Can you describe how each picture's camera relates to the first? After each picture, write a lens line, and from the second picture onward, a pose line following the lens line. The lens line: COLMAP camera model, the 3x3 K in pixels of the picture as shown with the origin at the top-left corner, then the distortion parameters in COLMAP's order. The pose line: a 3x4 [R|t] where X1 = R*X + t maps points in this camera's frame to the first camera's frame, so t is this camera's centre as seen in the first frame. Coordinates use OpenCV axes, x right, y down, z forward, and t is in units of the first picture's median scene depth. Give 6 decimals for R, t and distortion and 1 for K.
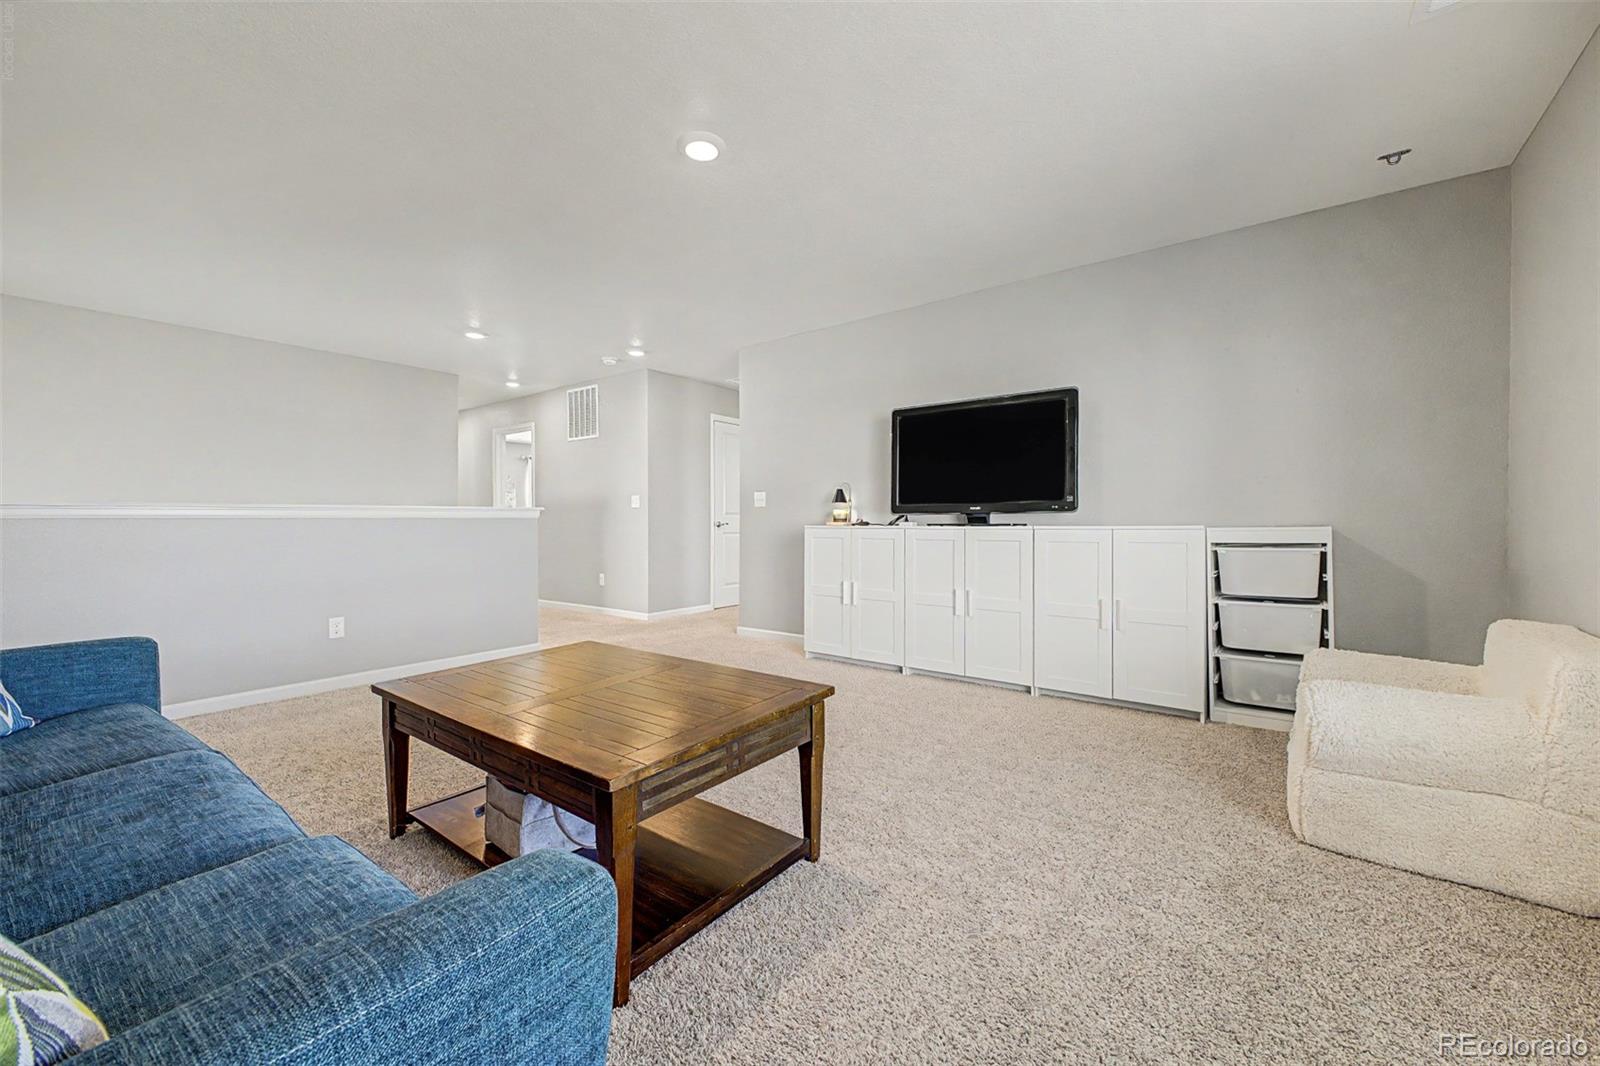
lens RADIAL K [[631.0, 0, 803.2], [0, 631.0, 523.3], [0, 0, 1]] dist [0.027867, -0.011213]
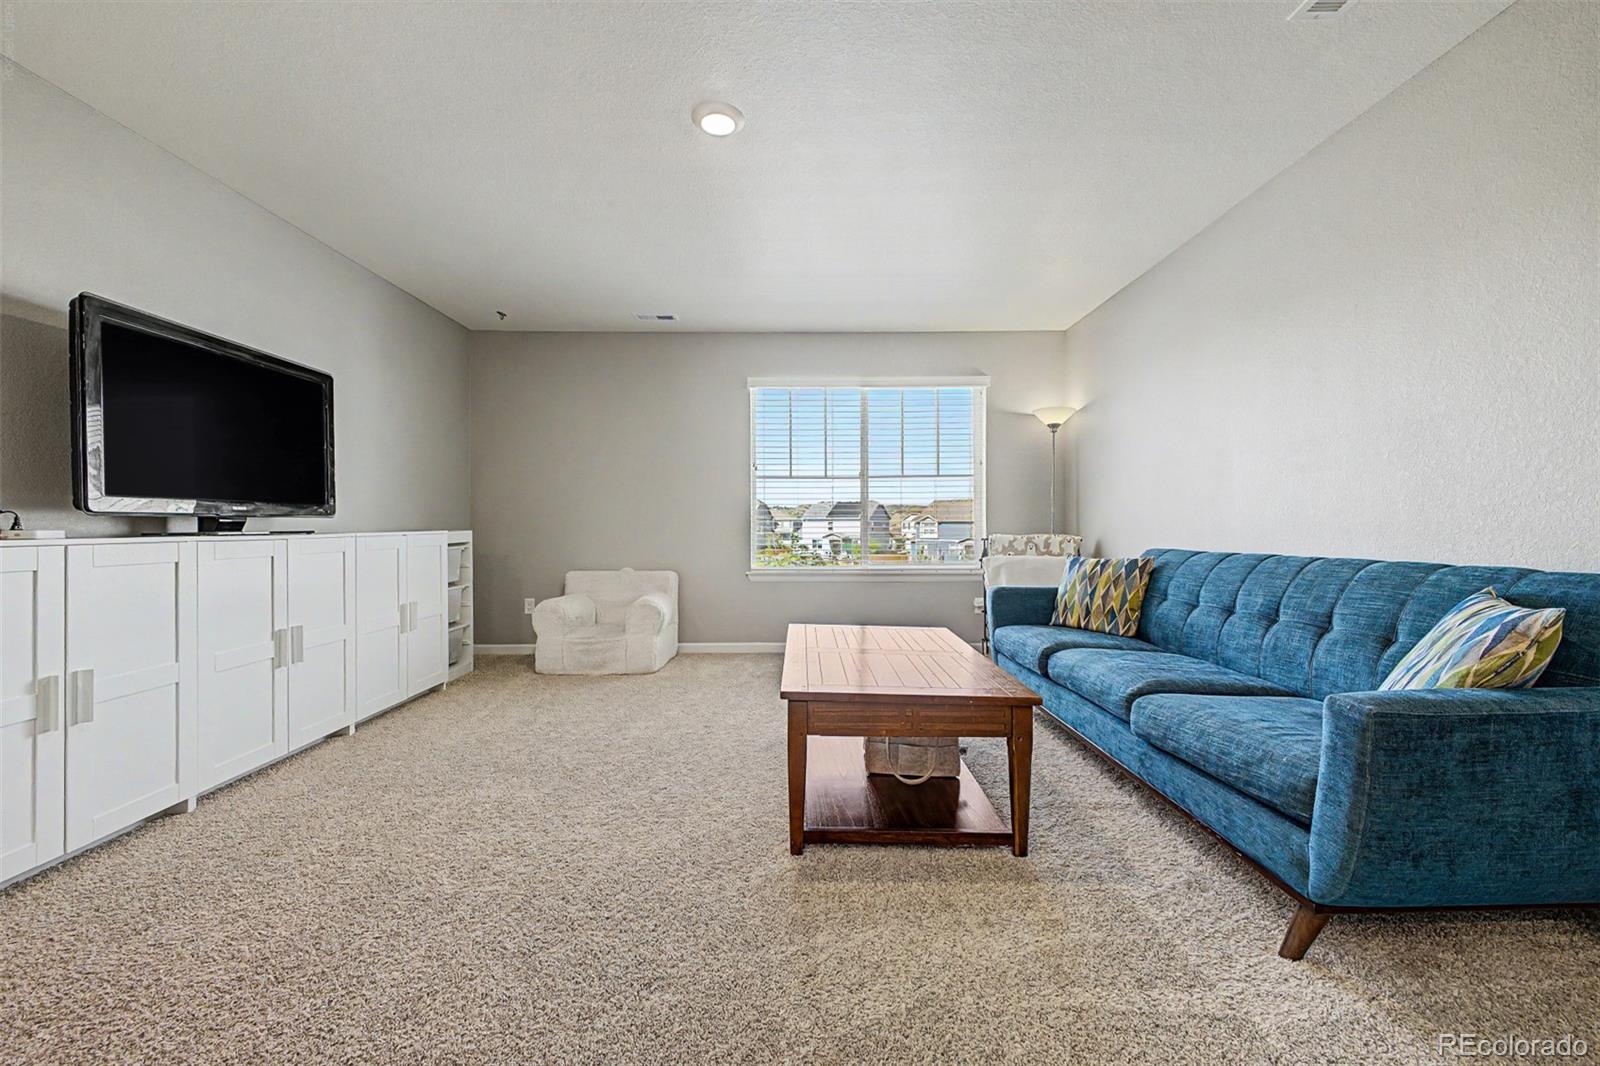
lens RADIAL K [[631.0, 0, 803.2], [0, 631.0, 523.3], [0, 0, 1]] dist [0.027867, -0.011213]
pose [[-0.607943, 0.011081, 0.793903, -0.627942], [0.008709, 0.999936, -0.007288, 0.001615], [-0.793933, 0.002484, -0.608000, 0.973275]]
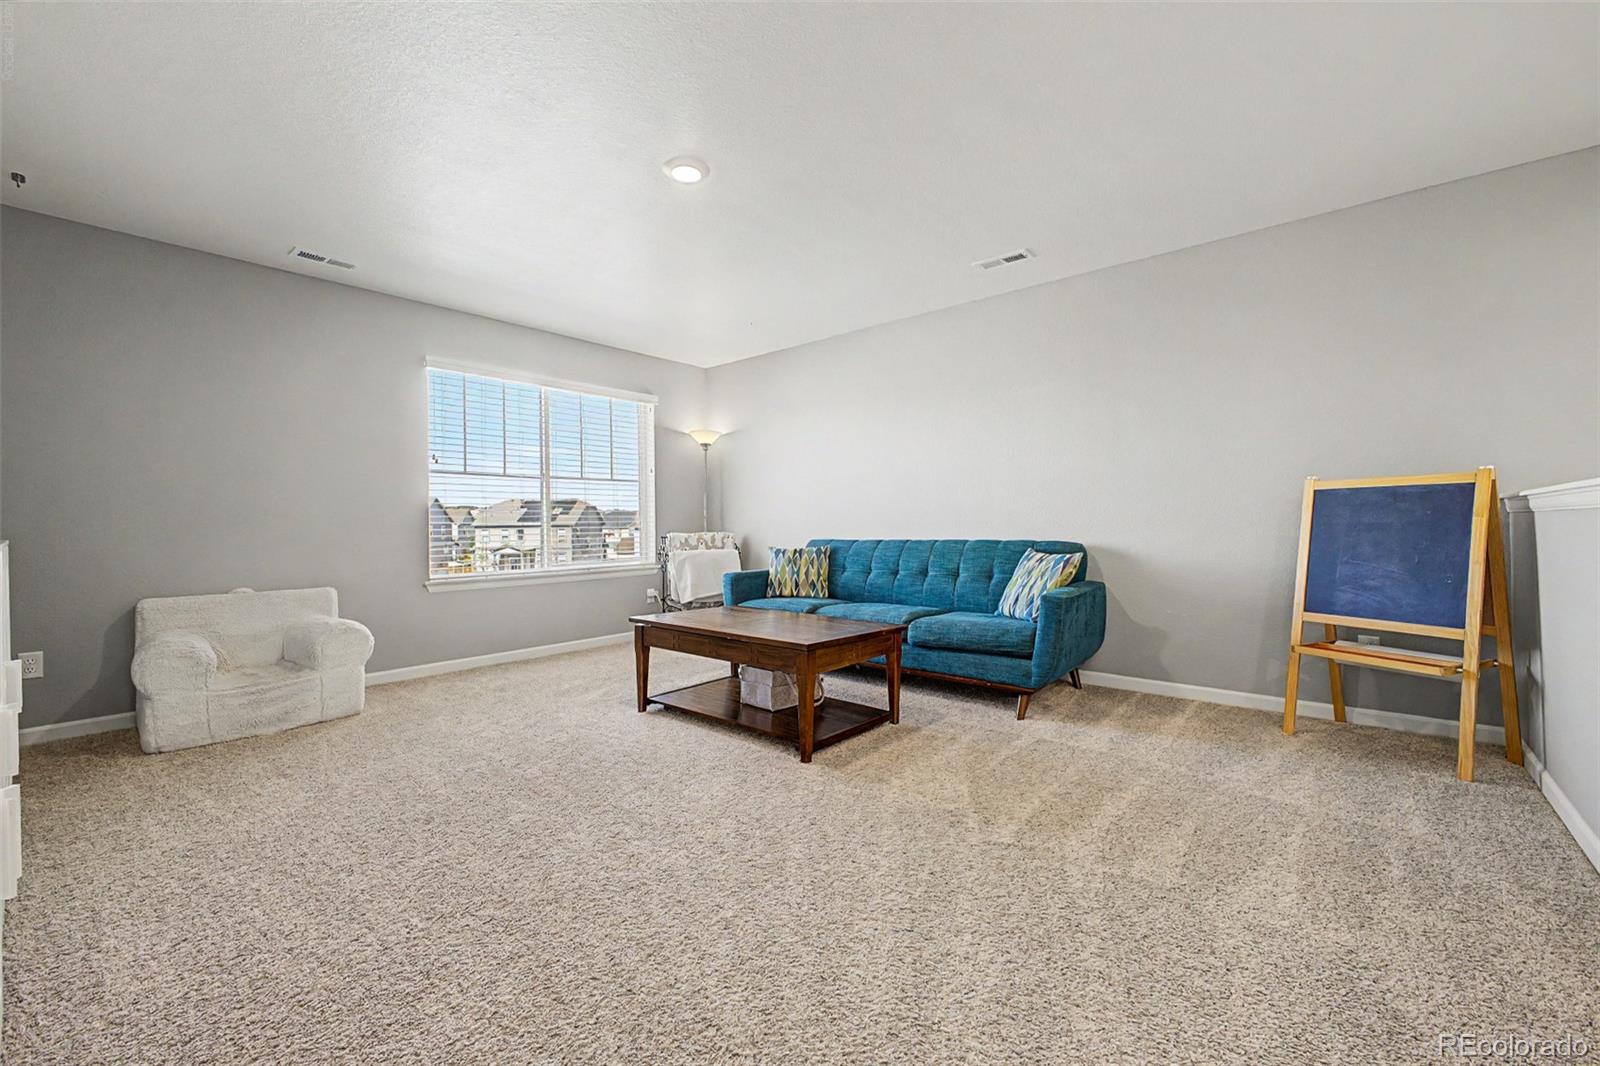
lens RADIAL K [[631.0, 0, 803.2], [0, 631.0, 523.3], [0, 0, 1]] dist [0.027867, -0.011213]
pose [[-0.997967, 0.016913, 0.061455, -0.265404], [0.016990, 0.999855, 0.000733, -0.000134], [-0.061433, 0.001775, -0.998110, 1.356075]]
